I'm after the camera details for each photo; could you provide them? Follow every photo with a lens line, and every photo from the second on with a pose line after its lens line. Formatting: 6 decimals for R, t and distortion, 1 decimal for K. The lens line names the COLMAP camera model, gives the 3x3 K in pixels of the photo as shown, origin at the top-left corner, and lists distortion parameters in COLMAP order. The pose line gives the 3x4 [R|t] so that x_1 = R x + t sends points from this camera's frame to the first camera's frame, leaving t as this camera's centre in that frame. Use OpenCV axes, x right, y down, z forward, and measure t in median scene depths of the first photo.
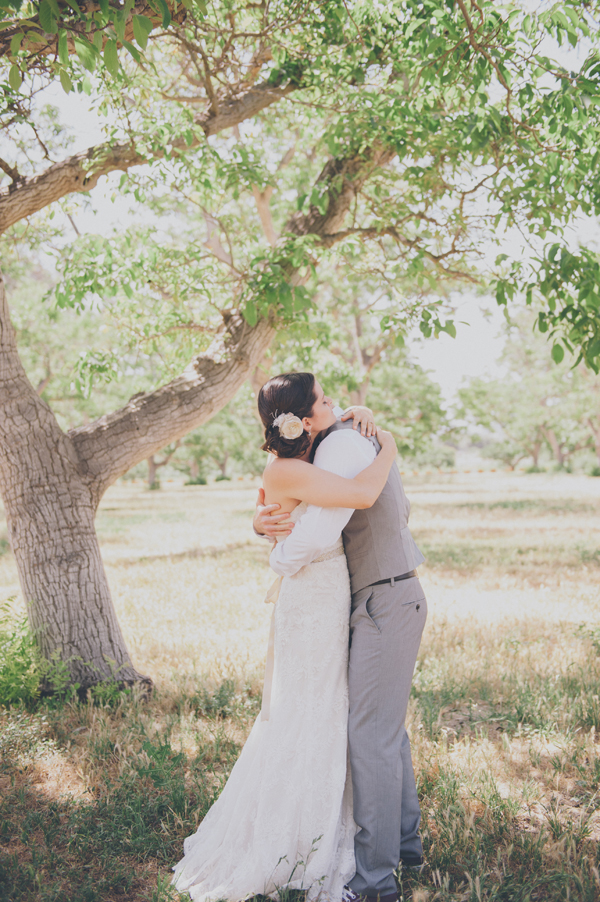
lens RADIAL K [[1020.8, 0, 298.2], [0, 1020.8, 448.5], [0, 0, 1]] dist [0.071460, 0.000000]
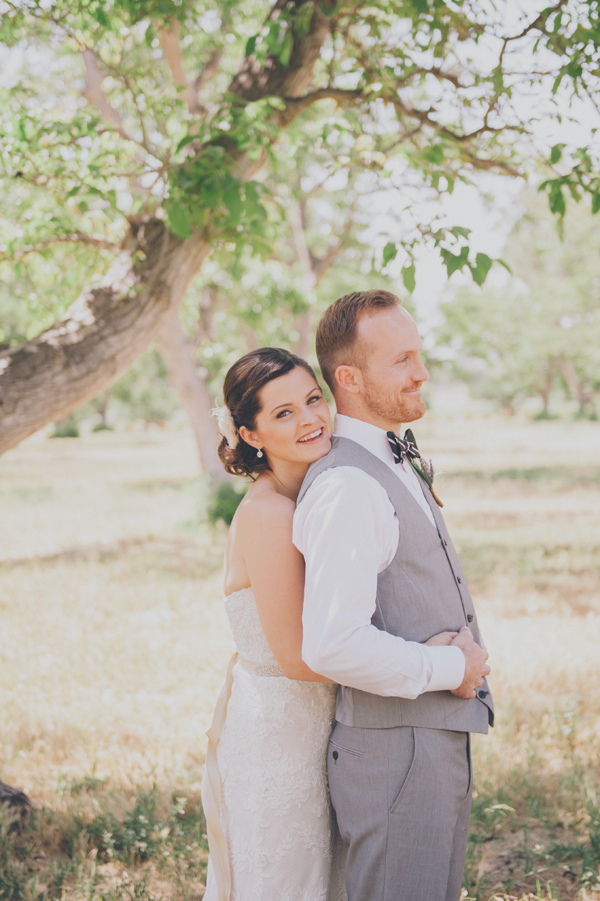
lens RADIAL K [[1439.8, 0, 303.4], [0, 1439.8, 450.6], [0, 0, 1]] dist [0.135832, 0.000000]
pose [[0.997805, -0.002118, 0.066192, -0.025786], [-0.001079, 0.998836, 0.048224, -0.031692], [-0.066217, -0.048190, 0.996641, 0.075229]]
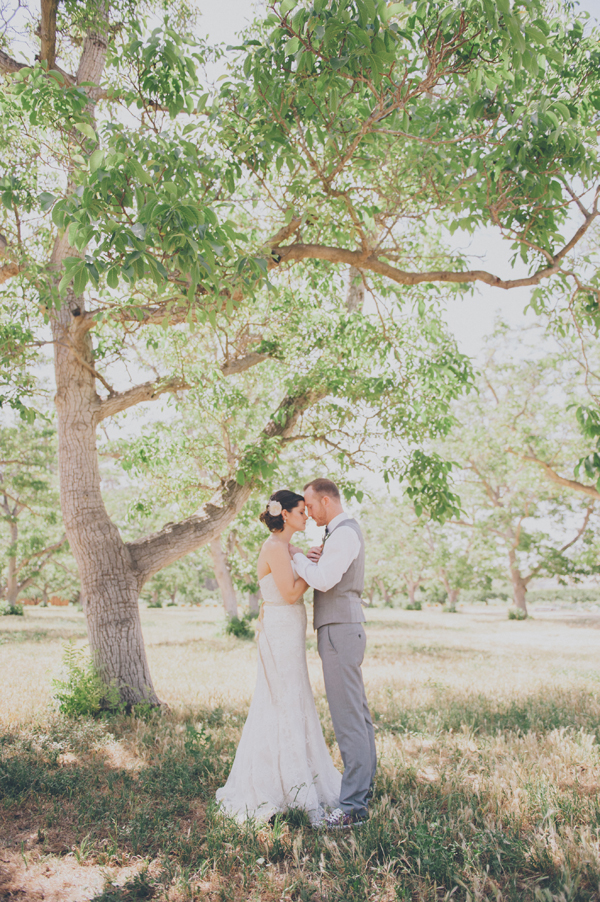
lens RADIAL K [[637.1, 0, 295.5], [0, 637.1, 449.3], [0, 0, 1]] dist [-0.027701, -0.004637]
pose [[0.992226, 0.063077, 0.107280, -0.070744], [-0.038198, 0.974786, -0.219848, 0.046114], [-0.118442, 0.214041, 0.969617, -0.033749]]
